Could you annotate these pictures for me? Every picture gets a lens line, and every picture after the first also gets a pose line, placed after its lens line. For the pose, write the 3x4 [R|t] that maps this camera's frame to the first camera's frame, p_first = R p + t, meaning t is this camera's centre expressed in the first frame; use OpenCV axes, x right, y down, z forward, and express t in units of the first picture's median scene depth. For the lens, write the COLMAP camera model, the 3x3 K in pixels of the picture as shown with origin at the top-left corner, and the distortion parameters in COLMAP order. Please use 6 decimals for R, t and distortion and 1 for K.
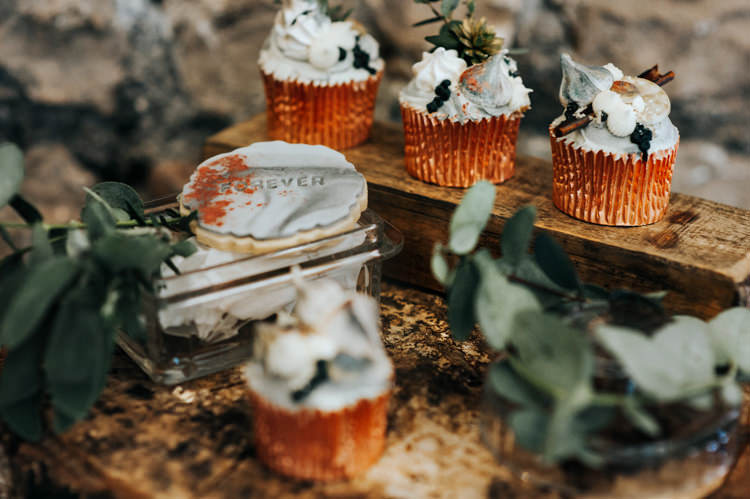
lens RADIAL K [[1874.4, 0, 374.8], [0, 1874.4, 248.7], [0, 0, 1]] dist [-0.128897, 0.000000]
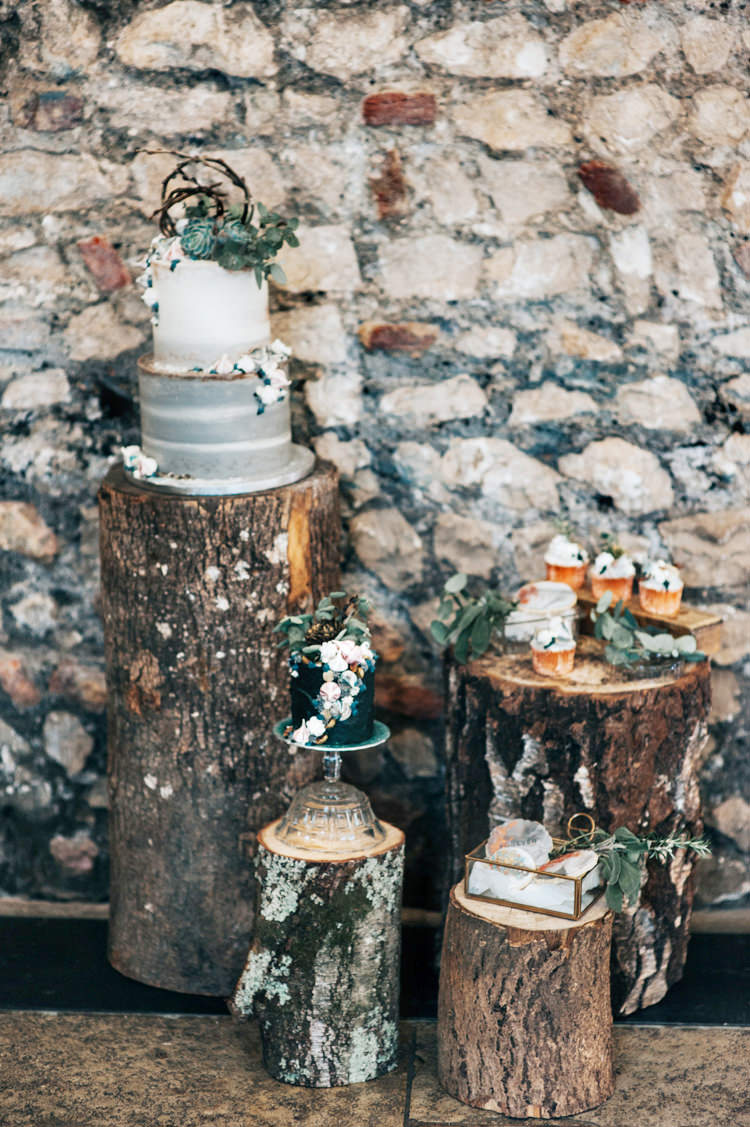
lens RADIAL K [[2816.5, 0, 374.9], [0, 2816.5, 563.5], [0, 0, 1]] dist [-0.128897, 0.000000]
pose [[0.987268, 0.044839, -0.152615, 0.370409], [-0.067535, 0.986836, -0.146946, 0.610200], [0.144017, 0.155382, 0.977300, -3.533118]]
